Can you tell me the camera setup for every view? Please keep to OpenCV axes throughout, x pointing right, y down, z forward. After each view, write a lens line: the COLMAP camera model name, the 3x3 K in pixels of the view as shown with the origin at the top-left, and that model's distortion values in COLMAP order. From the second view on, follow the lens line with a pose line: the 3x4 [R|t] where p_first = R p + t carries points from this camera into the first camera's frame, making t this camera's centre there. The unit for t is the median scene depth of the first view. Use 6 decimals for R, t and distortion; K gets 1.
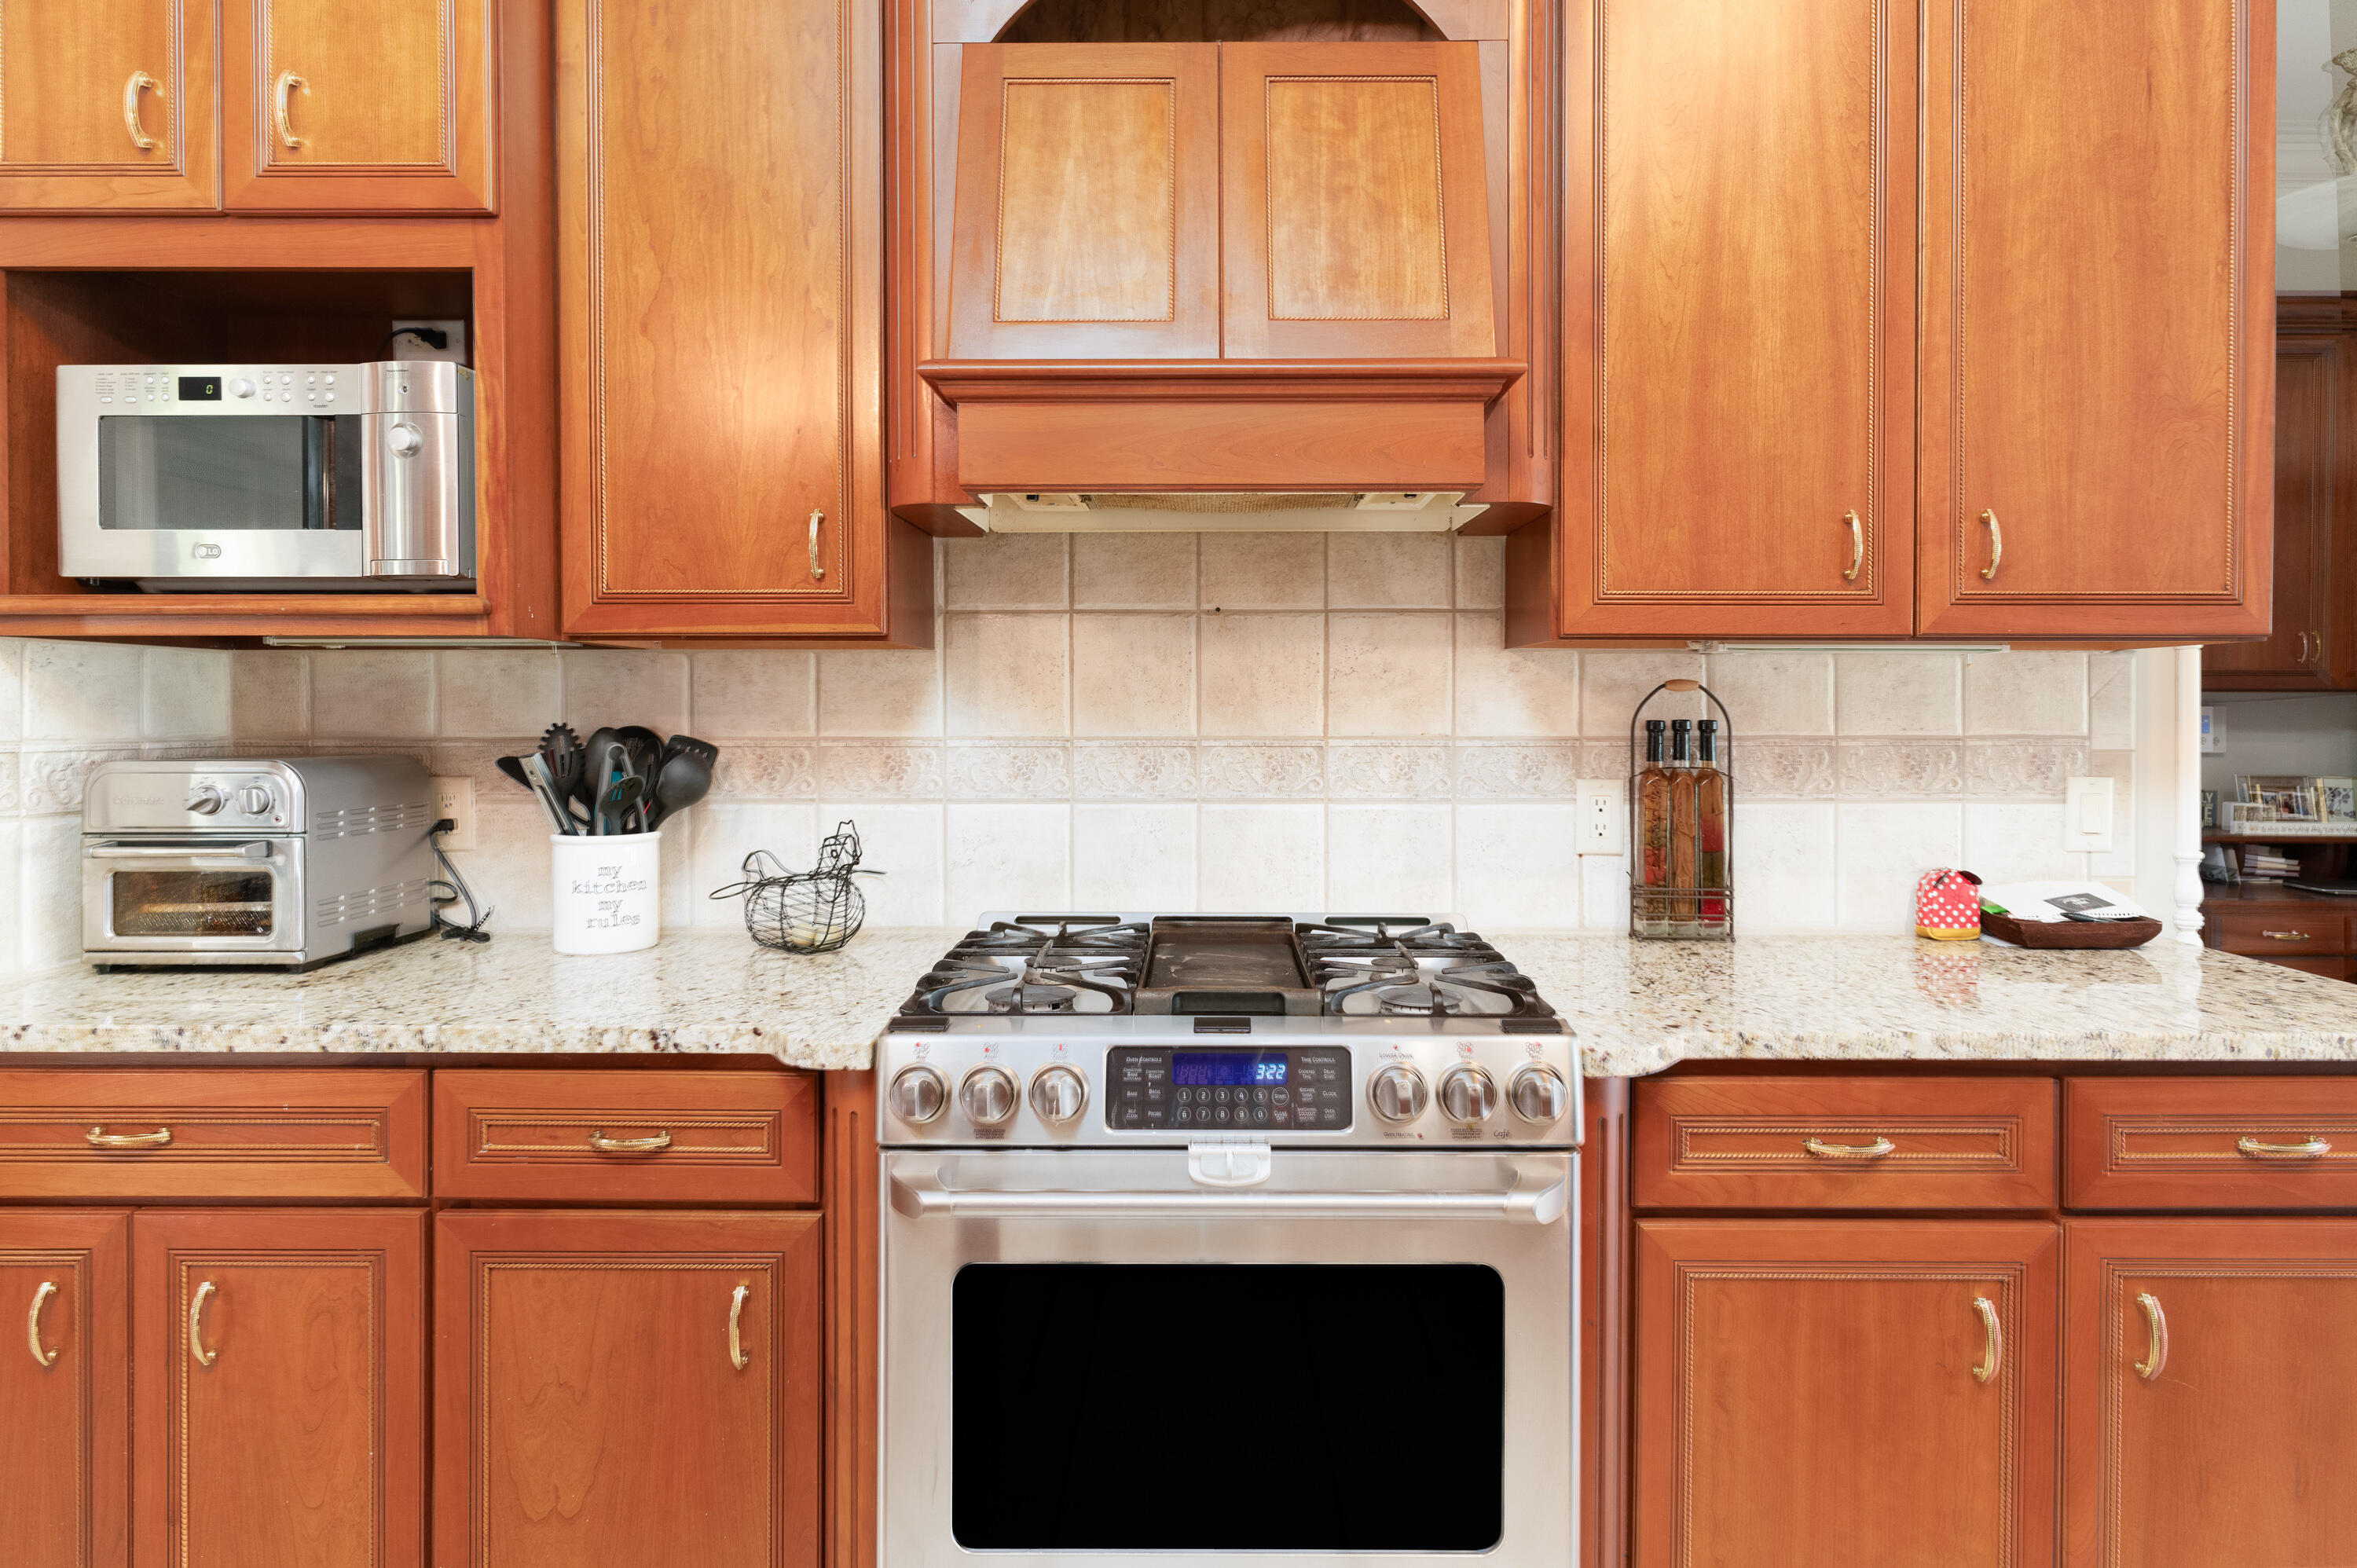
lens RADIAL K [[1335.8, 0, 1181.2], [0, 1335.8, 723.1], [0, 0, 1]] dist [0.000380, 0.001648]
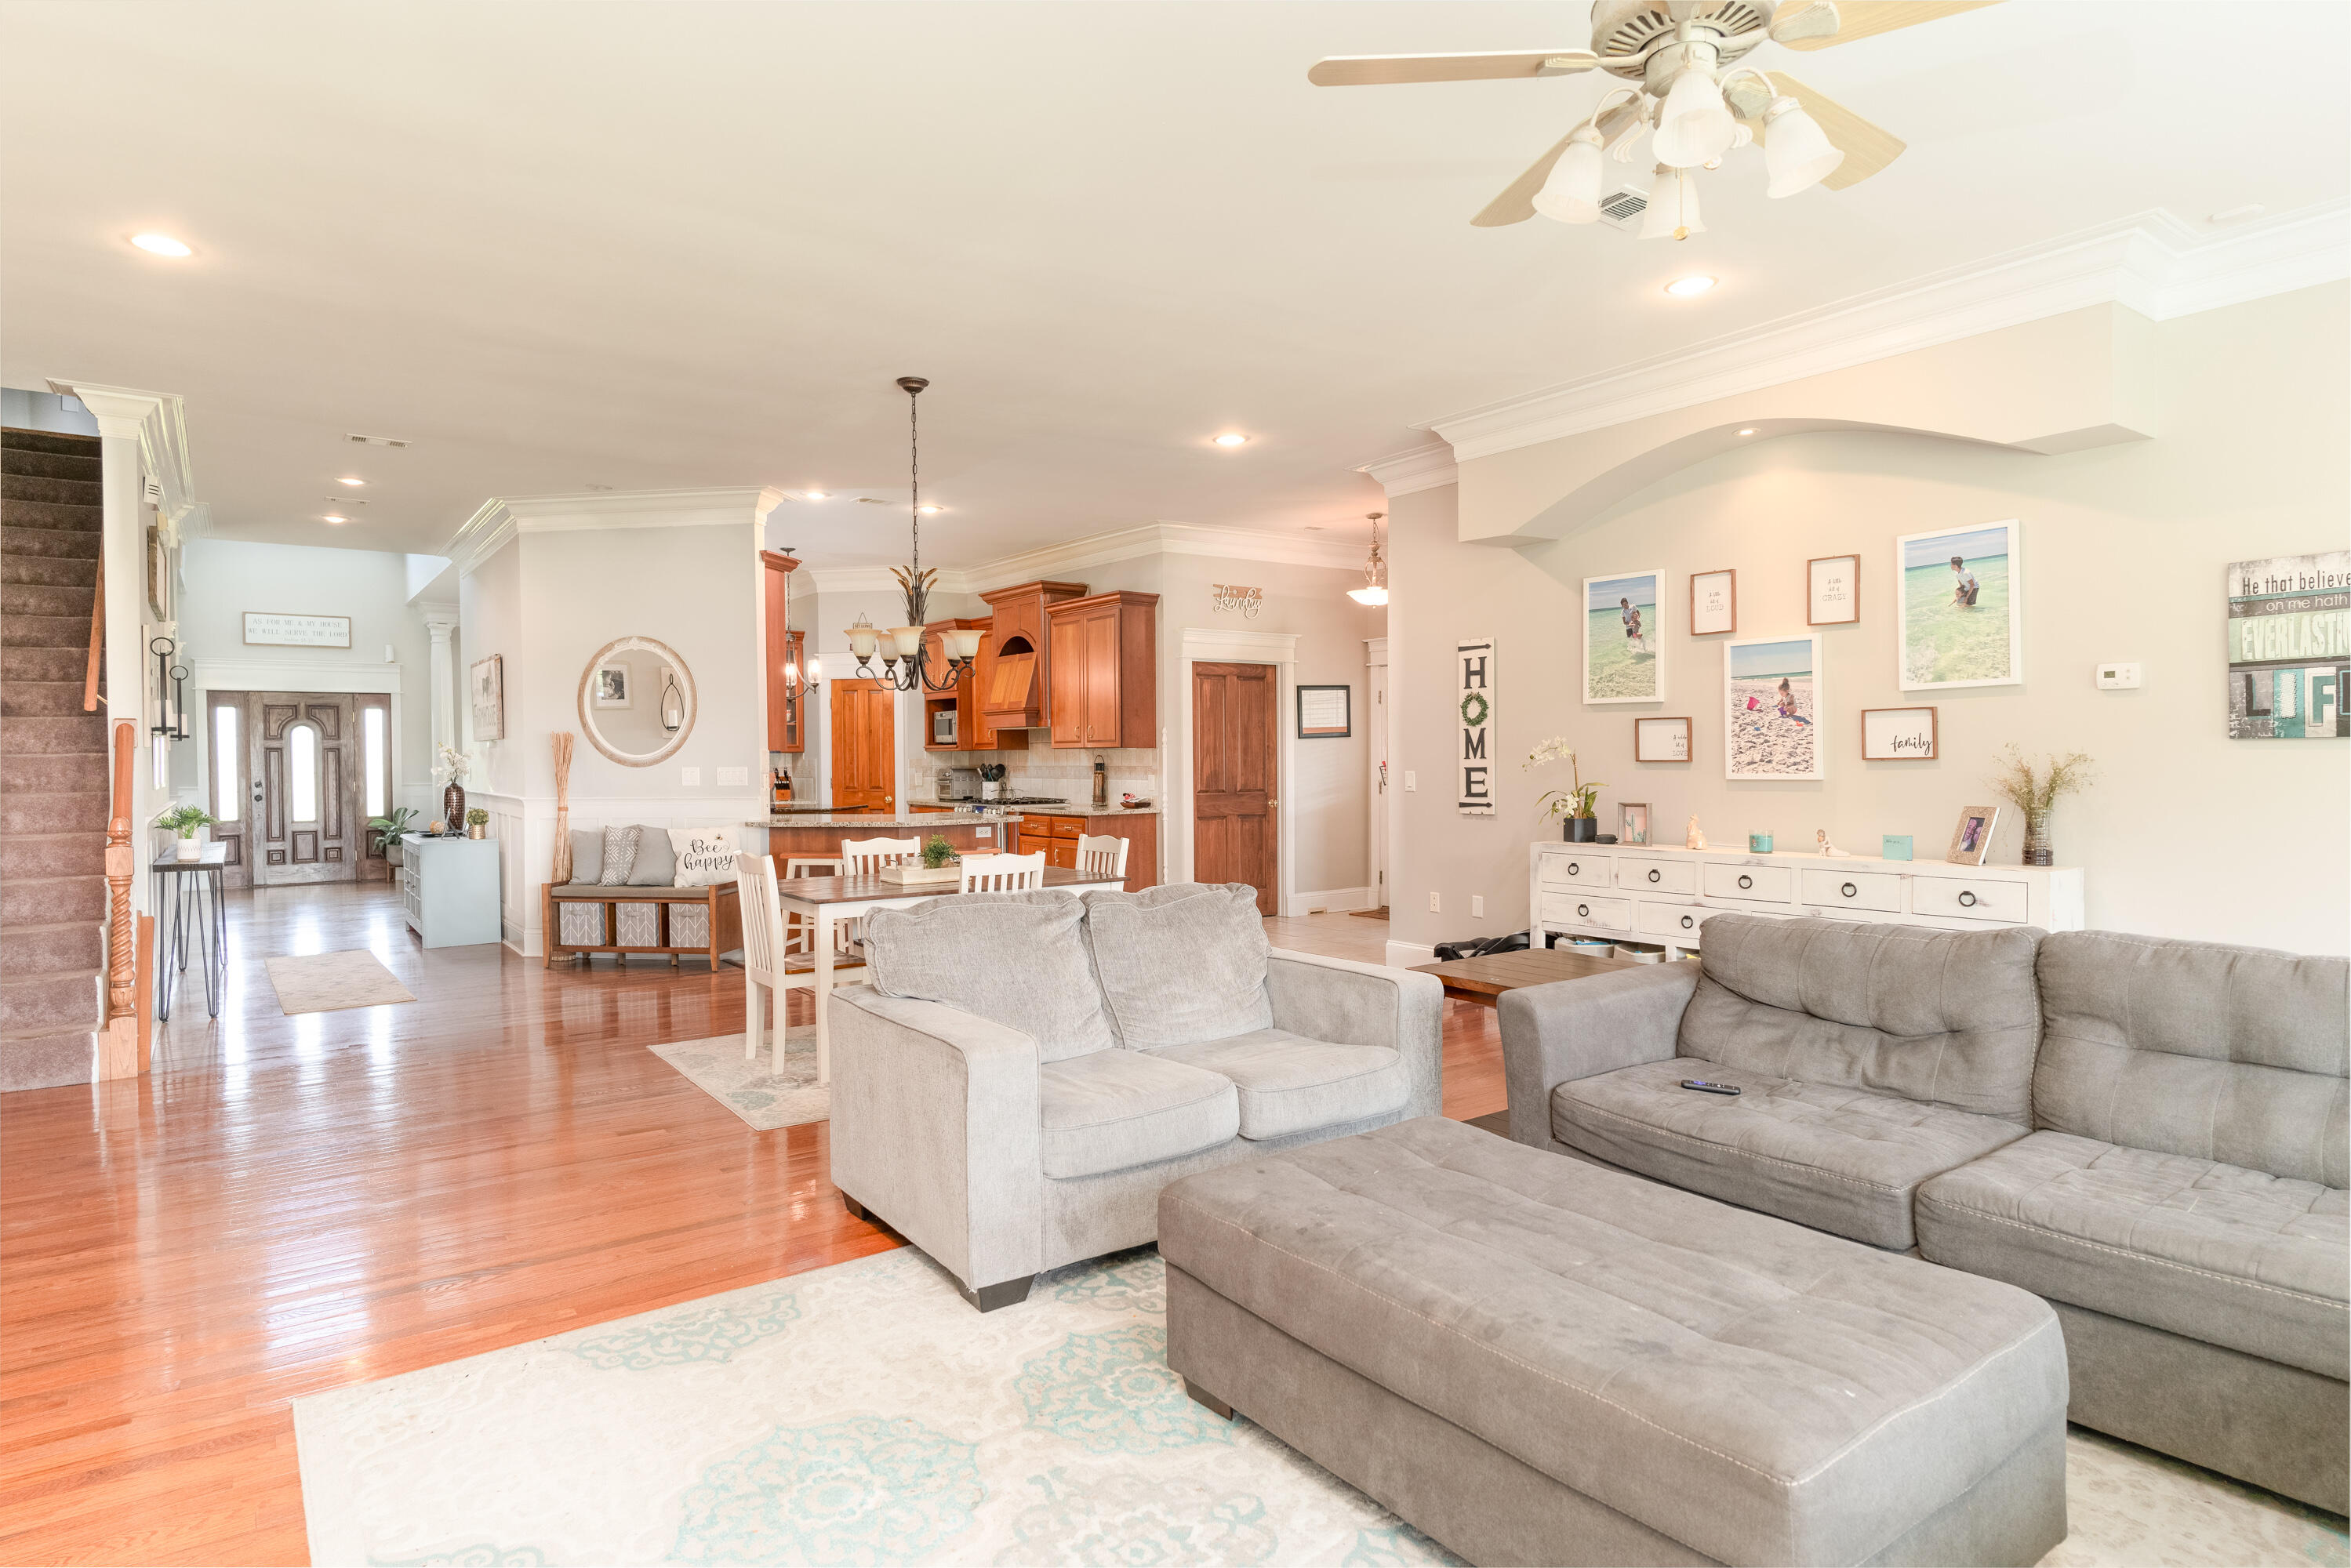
lens RADIAL K [[1299.0, 0, 1175.5], [0, 1299.0, 784.0], [0, 0, 1]] dist [0.000530, -0.000586]
pose [[0.586781, 0.013033, -0.809641, 5.198919], [-0.000379, 0.999875, 0.015821, -0.000271], [0.809746, -0.008976, 0.586712, -1.894039]]
